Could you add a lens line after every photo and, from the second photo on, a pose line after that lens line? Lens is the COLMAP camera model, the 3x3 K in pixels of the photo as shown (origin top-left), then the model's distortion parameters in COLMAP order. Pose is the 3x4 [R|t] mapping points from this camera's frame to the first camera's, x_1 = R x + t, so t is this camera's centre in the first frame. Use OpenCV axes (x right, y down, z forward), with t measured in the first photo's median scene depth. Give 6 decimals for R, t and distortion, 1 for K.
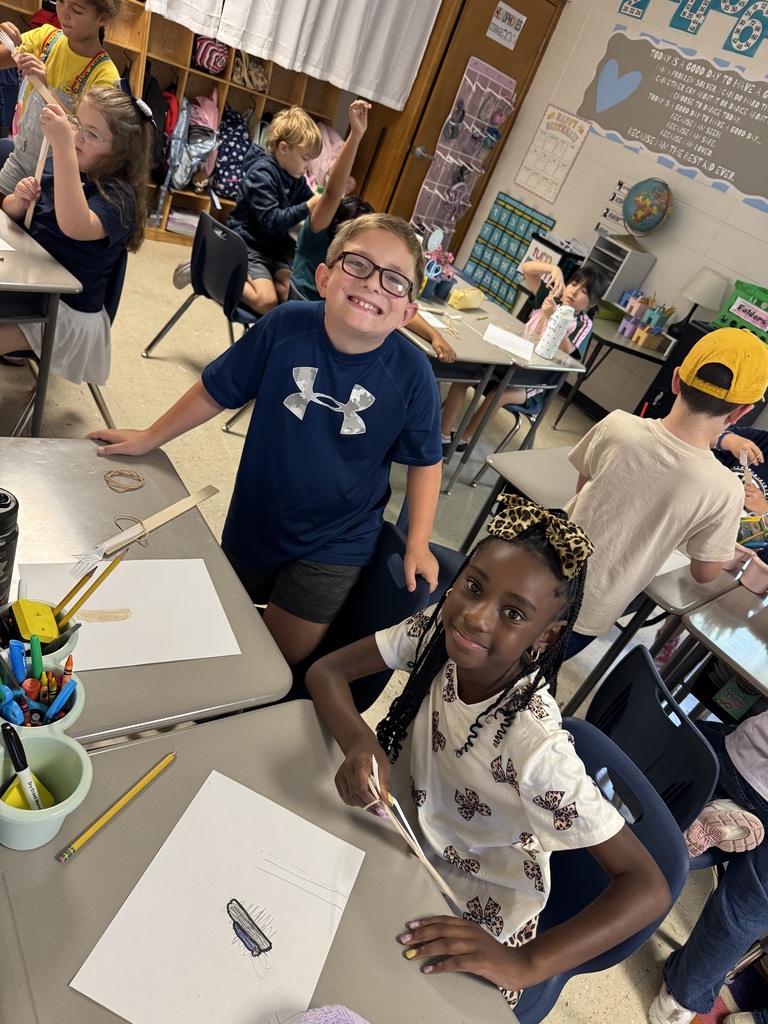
lens RADIAL K [[733.9, 0, 377.9], [0, 733.9, 509.8], [0, 0, 1]] dist [0.003086, -0.013186]
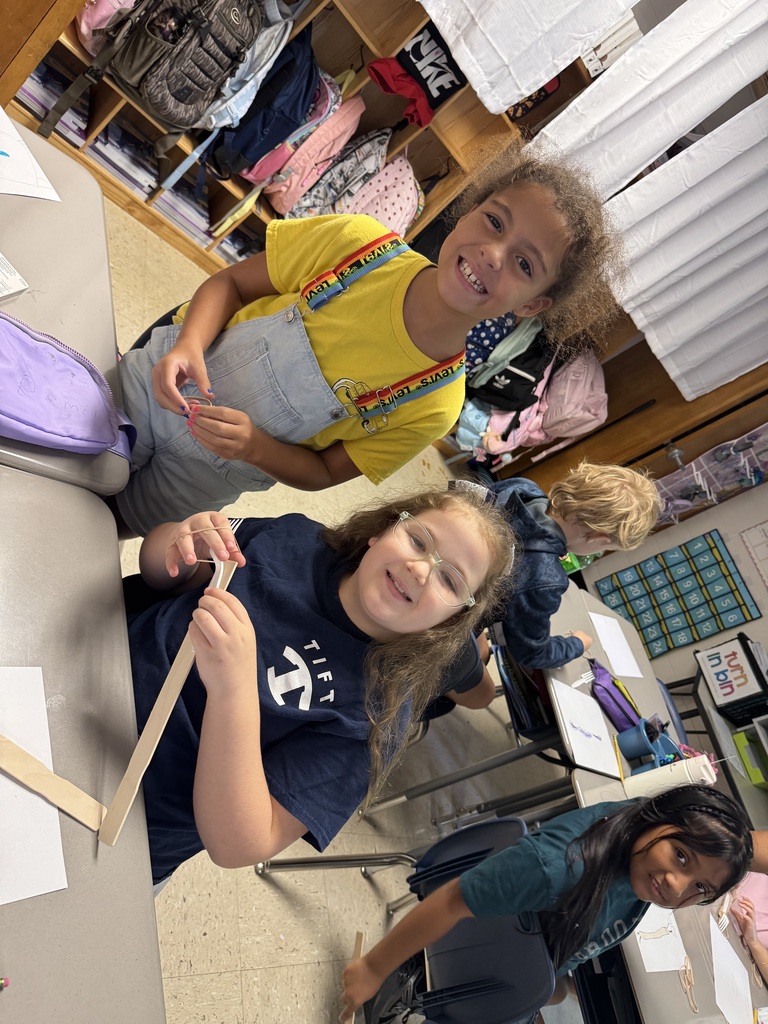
lens RADIAL K [[733.9, 0, 385.7], [0, 733.9, 522.0], [0, 0, 1]] dist [0.003086, -0.013186]
pose [[0.834152, 0.543046, 0.096391, -0.245229], [-0.544086, 0.838848, -0.017453, -0.262120], [-0.090335, -0.037887, 0.995191, 0.271591]]
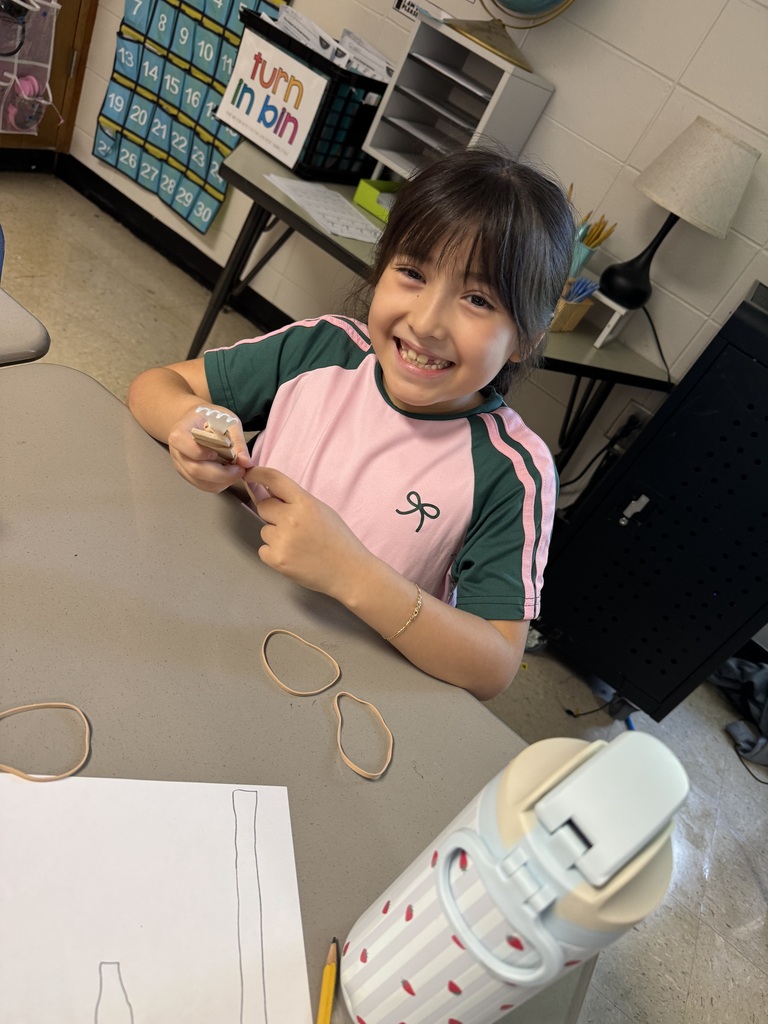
lens RADIAL K [[733.9, 0, 381.1], [0, 733.9, 511.9], [0, 0, 1]] dist [0.003086, -0.013186]
pose [[0.943964, -0.166550, 0.284944, 0.128965], [0.099211, 0.966599, 0.236312, -0.212548], [-0.314785, -0.194800, 0.928958, 0.583728]]
